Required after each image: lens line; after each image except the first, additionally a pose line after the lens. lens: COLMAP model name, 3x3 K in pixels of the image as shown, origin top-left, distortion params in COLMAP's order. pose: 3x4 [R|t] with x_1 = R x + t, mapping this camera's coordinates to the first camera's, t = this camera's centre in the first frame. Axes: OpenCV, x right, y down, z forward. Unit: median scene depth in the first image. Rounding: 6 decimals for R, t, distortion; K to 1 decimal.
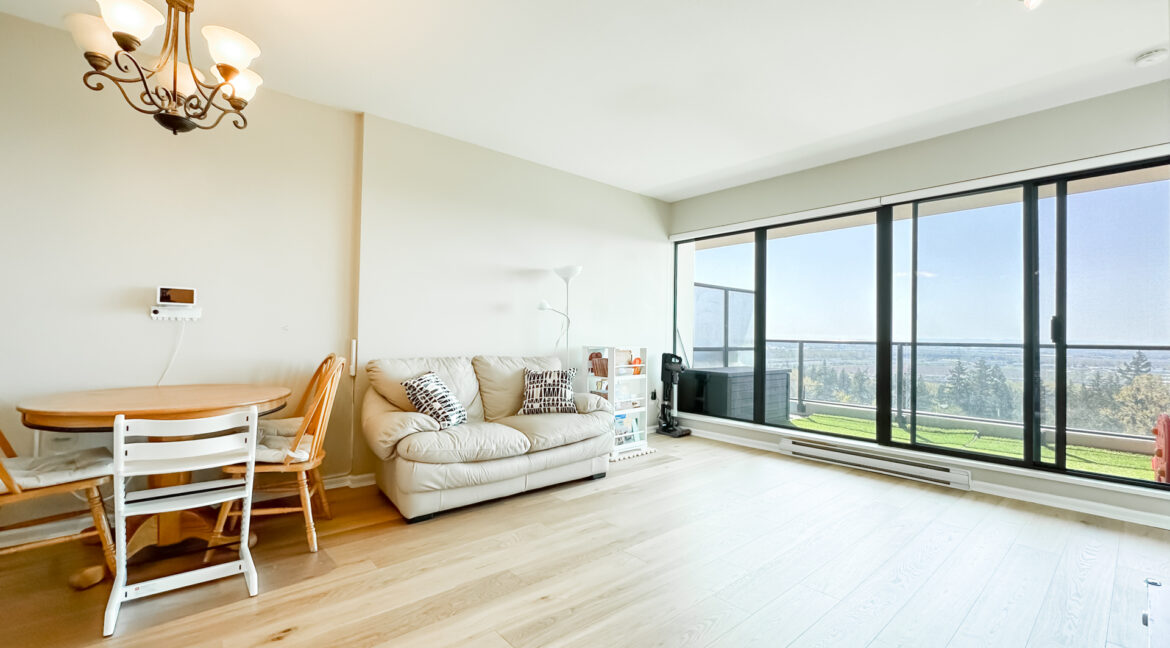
lens RADIAL K [[492.4, 0, 587.9], [0, 492.4, 325.5], [0, 0, 1]] dist [-0.003700, 0.001179]
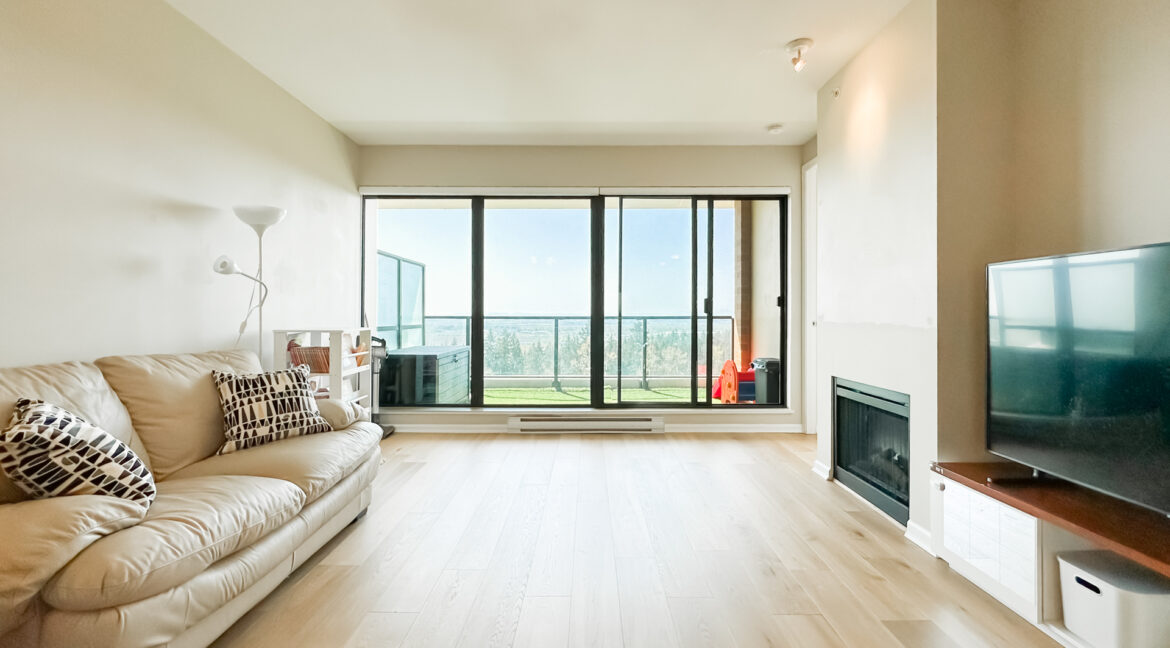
lens RADIAL K [[492.4, 0, 589.9], [0, 492.4, 326.9], [0, 0, 1]] dist [-0.003700, 0.001179]
pose [[0.662445, -0.031351, 0.748454, -0.263506], [-0.007753, 0.998783, 0.048699, 0.000930], [-0.749070, -0.038064, 0.661396, 0.269625]]
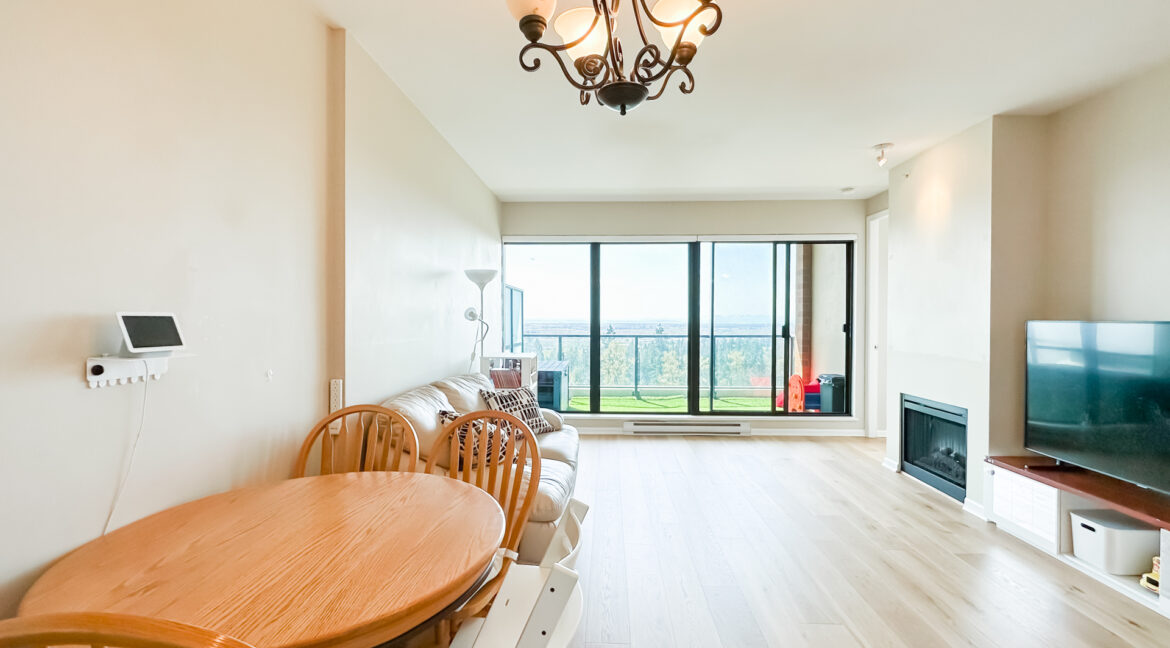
lens RADIAL K [[492.4, 0, 592.0], [0, 492.4, 338.5], [0, 0, 1]] dist [-0.003700, 0.001179]
pose [[0.689489, -0.040211, 0.723179, -0.606288], [-0.006845, 0.998051, 0.062020, -0.057938], [-0.724264, -0.047712, 0.687870, 0.263510]]
